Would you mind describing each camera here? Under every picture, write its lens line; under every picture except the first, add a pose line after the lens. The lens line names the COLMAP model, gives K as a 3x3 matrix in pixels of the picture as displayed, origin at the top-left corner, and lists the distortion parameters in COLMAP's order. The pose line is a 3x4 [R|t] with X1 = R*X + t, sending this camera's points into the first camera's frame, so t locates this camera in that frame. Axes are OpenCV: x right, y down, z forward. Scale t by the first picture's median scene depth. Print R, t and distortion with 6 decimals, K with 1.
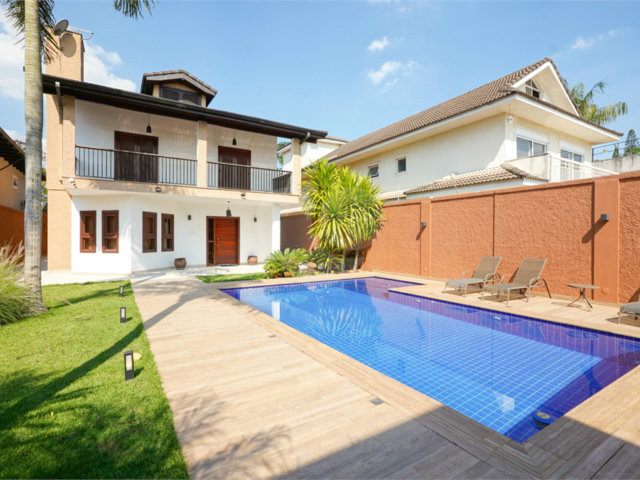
lens RADIAL K [[327.8, 0, 319.7], [0, 327.8, 238.6], [0, 0, 1]] dist [-0.007825, -0.001214]
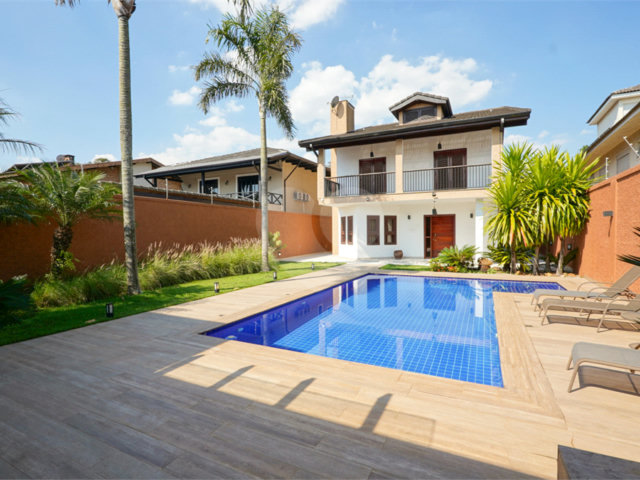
lens RADIAL K [[327.8, 0, 321.7], [0, 327.8, 241.4], [0, 0, 1]] dist [-0.007825, -0.001214]
pose [[0.525879, 0.015241, -0.850423, 0.483400], [0.002402, 0.999809, 0.019403, -0.000212], [0.850556, -0.012246, 0.525741, 0.092109]]
